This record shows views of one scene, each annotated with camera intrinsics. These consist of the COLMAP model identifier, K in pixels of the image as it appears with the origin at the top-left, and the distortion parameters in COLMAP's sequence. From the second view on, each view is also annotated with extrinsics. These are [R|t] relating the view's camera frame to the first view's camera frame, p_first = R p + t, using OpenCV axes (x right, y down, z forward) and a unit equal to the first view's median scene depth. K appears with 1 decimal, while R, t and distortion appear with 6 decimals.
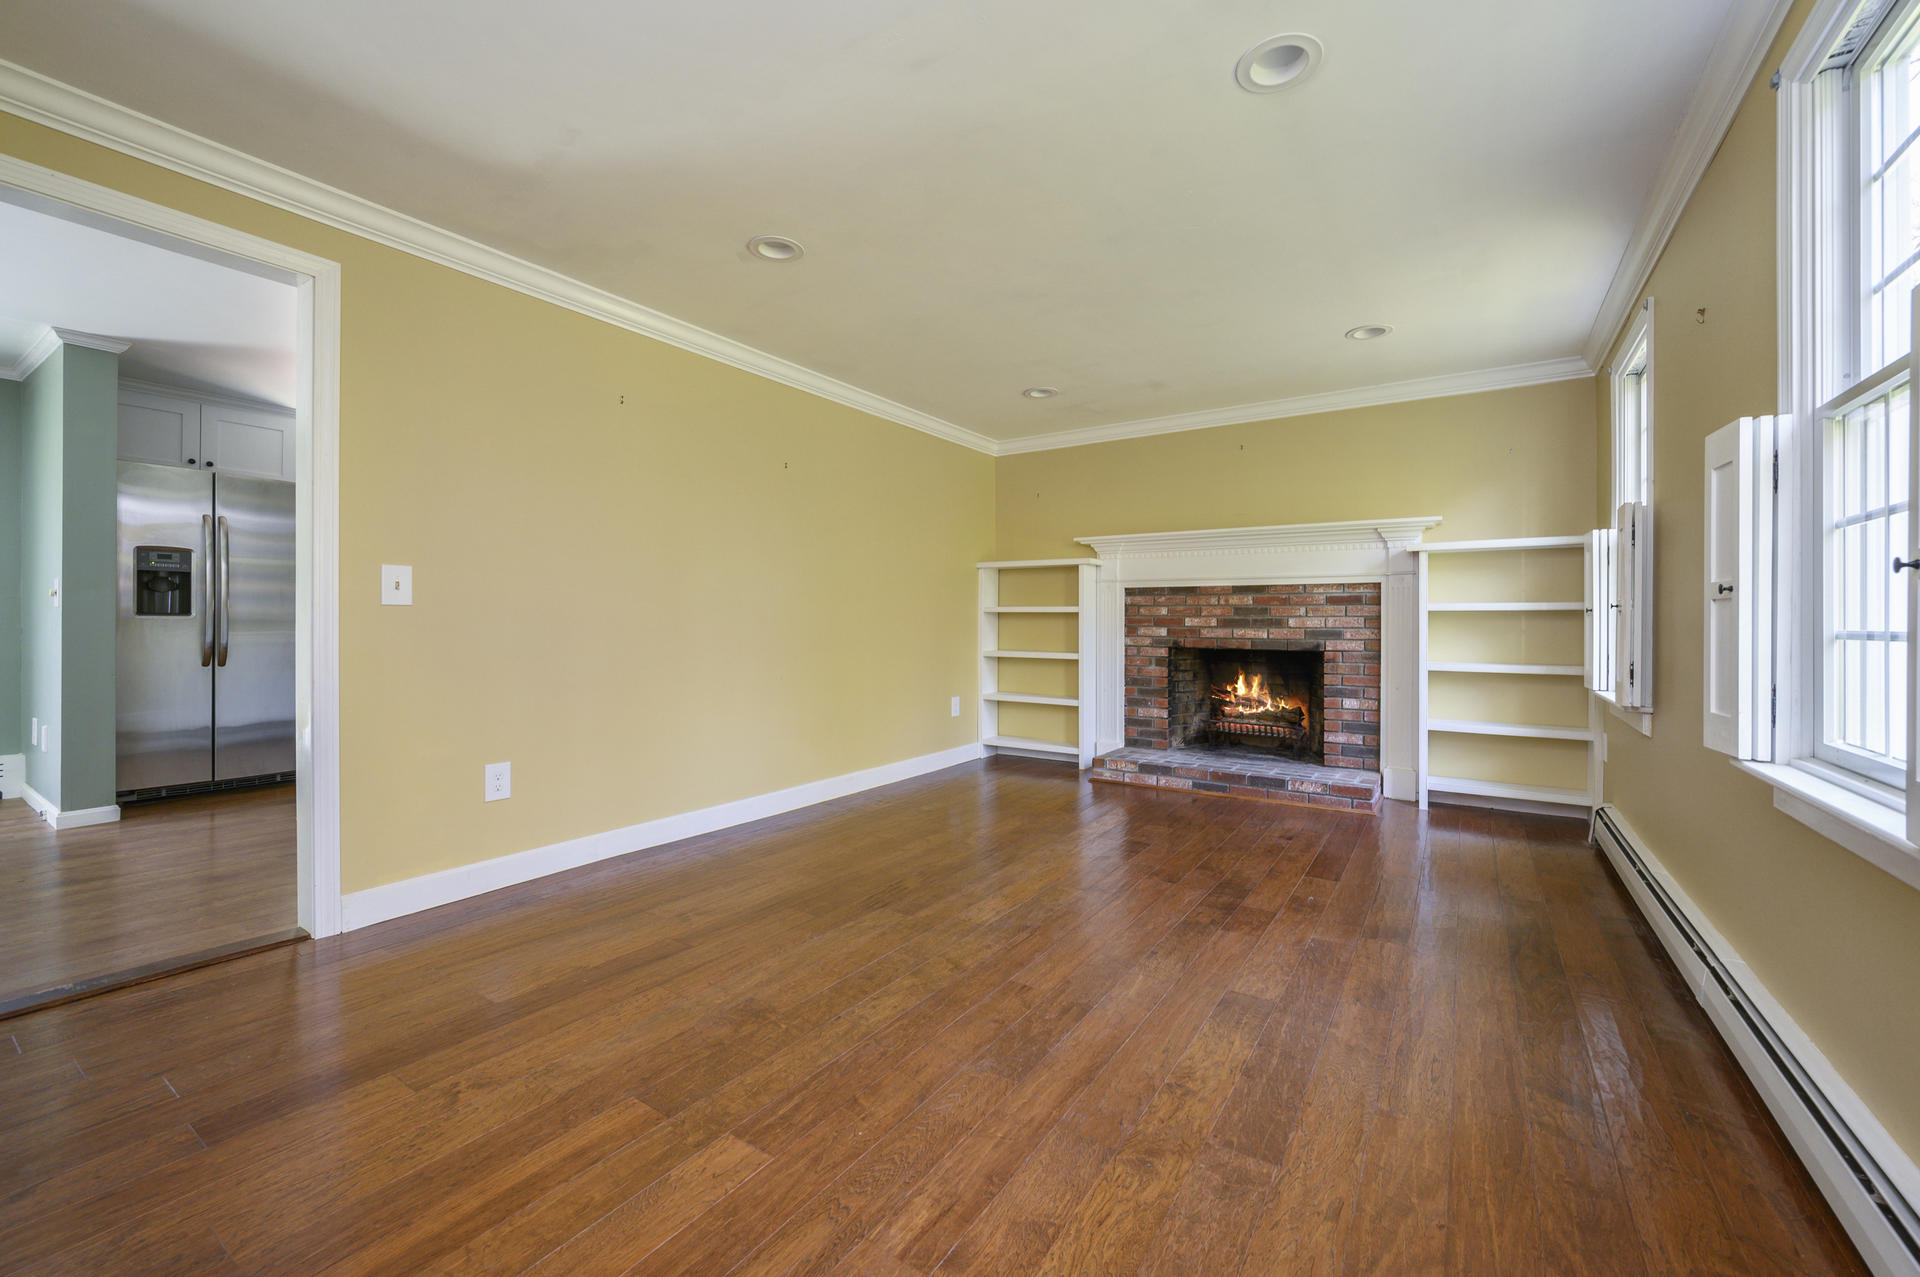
lens RADIAL K [[763.4, 0, 958.2], [0, 763.4, 623.3], [0, 0, 1]] dist [-0.001681, -0.000106]
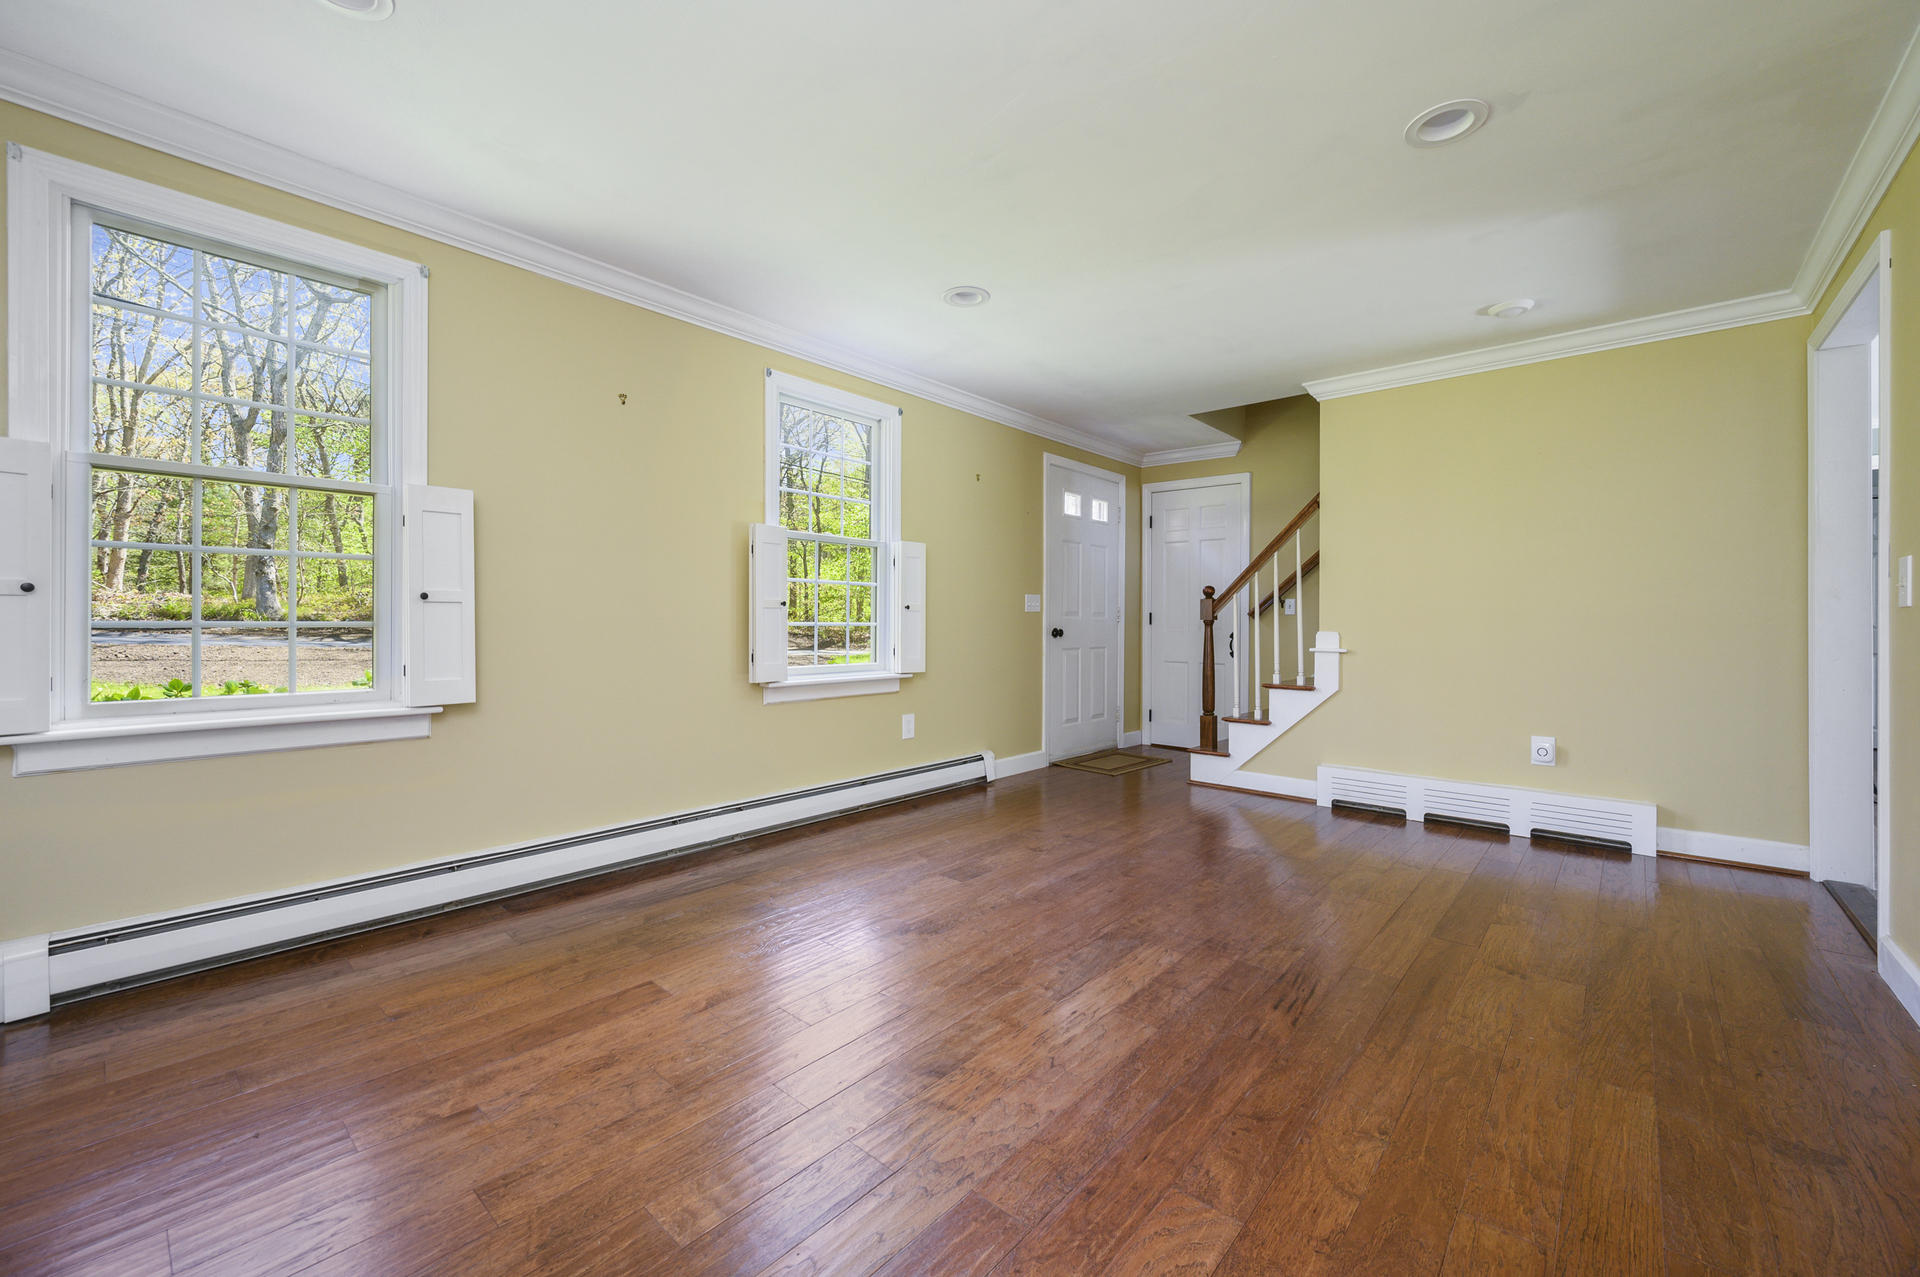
lens RADIAL K [[763.4, 0, 966.3], [0, 763.4, 630.2], [0, 0, 1]] dist [-0.001681, -0.000106]
pose [[-0.991206, -0.009248, 0.132007, 0.076322], [-0.008209, 0.999931, 0.008412, 0.002218], [-0.132076, 0.007254, -0.991213, 1.097090]]
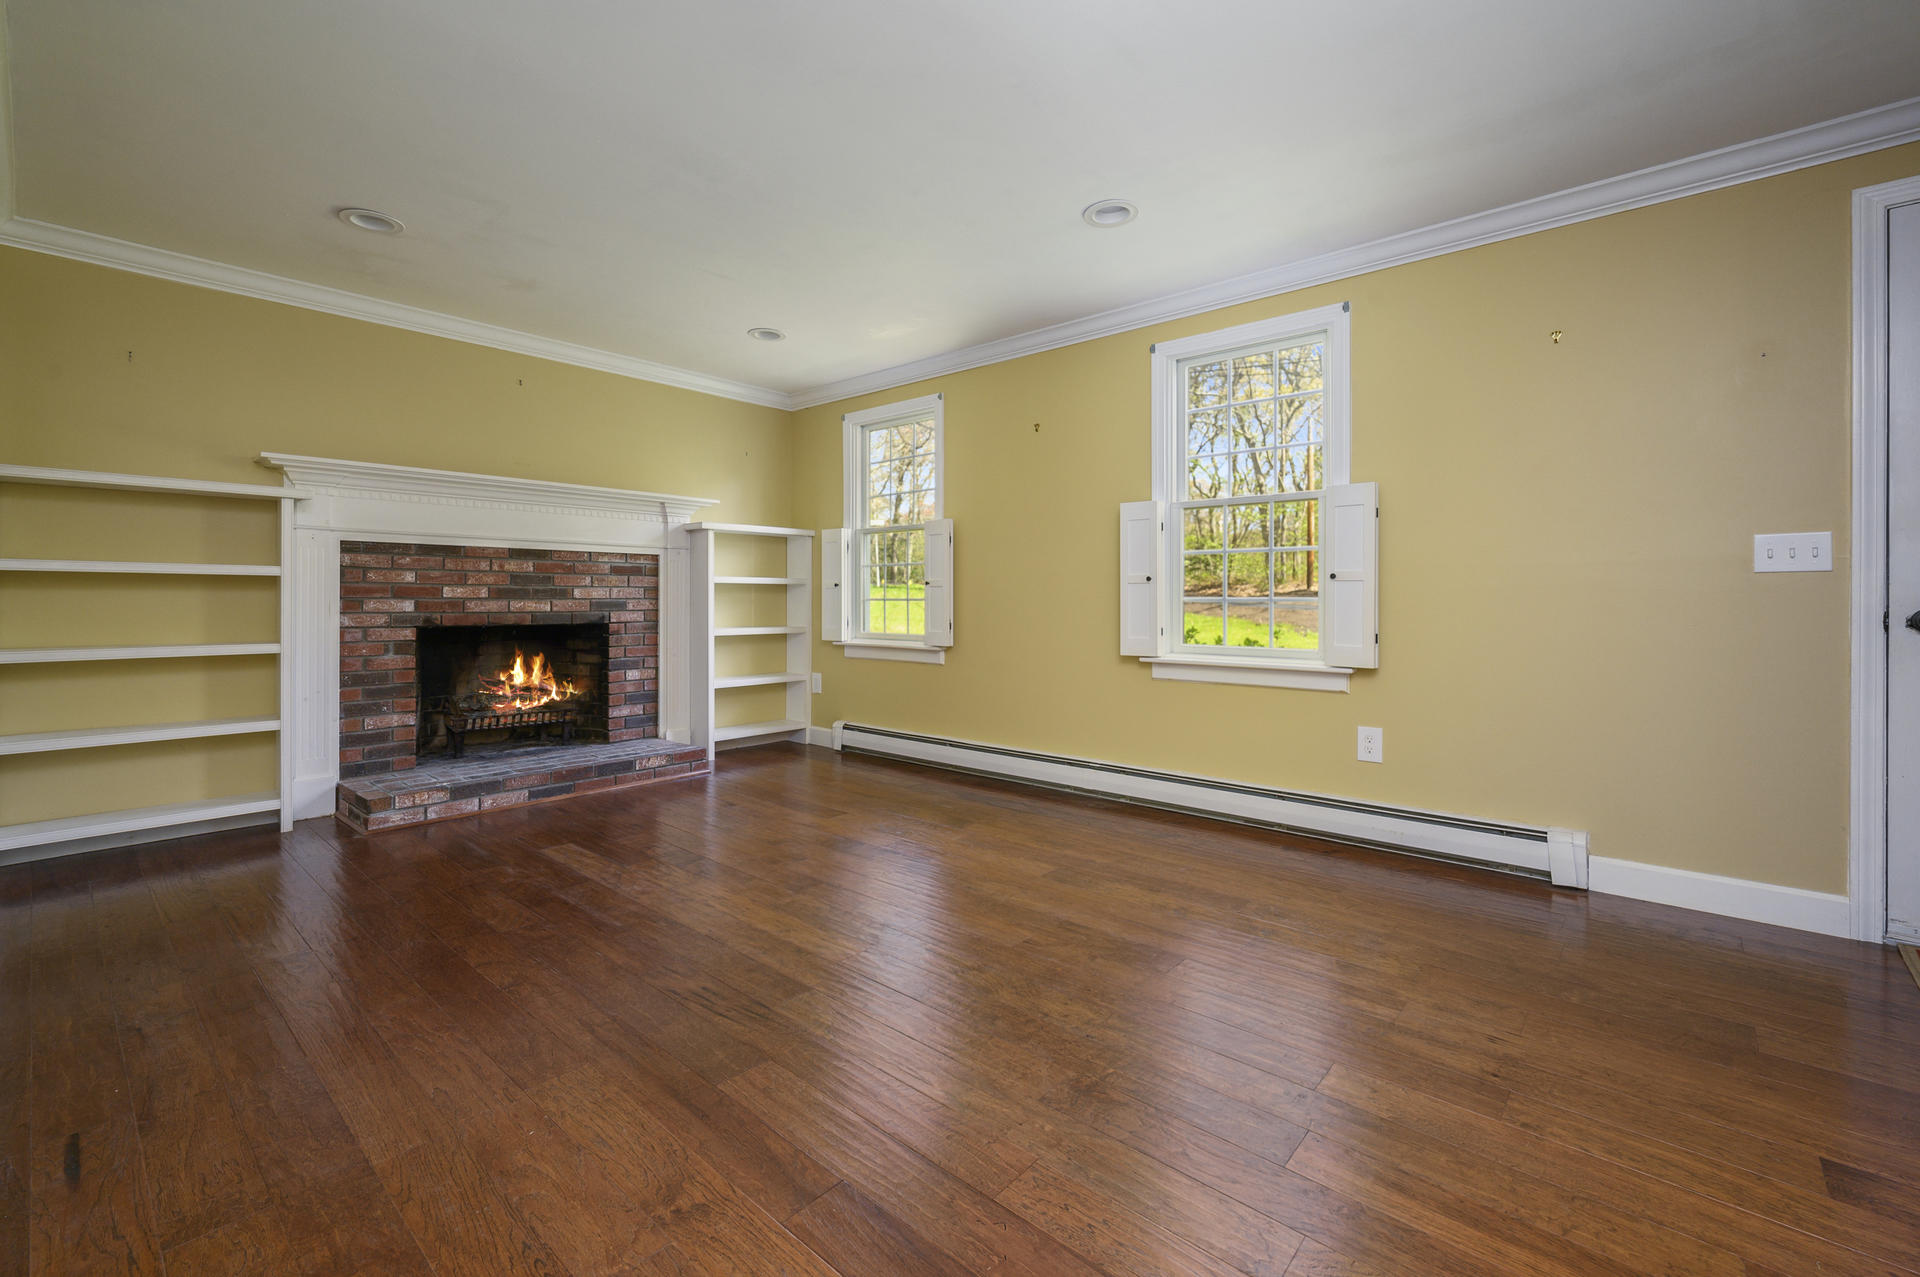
lens RADIAL K [[813.8, 0, 955.7], [0, 813.8, 606.8], [0, 0, 1]] dist [-0.000972, 0.000959]
pose [[0.141815, -0.015924, 0.989765, -0.474967], [-0.001000, 0.999868, 0.016230, -0.000961], [-0.989893, -0.003291, 0.141780, 0.434839]]
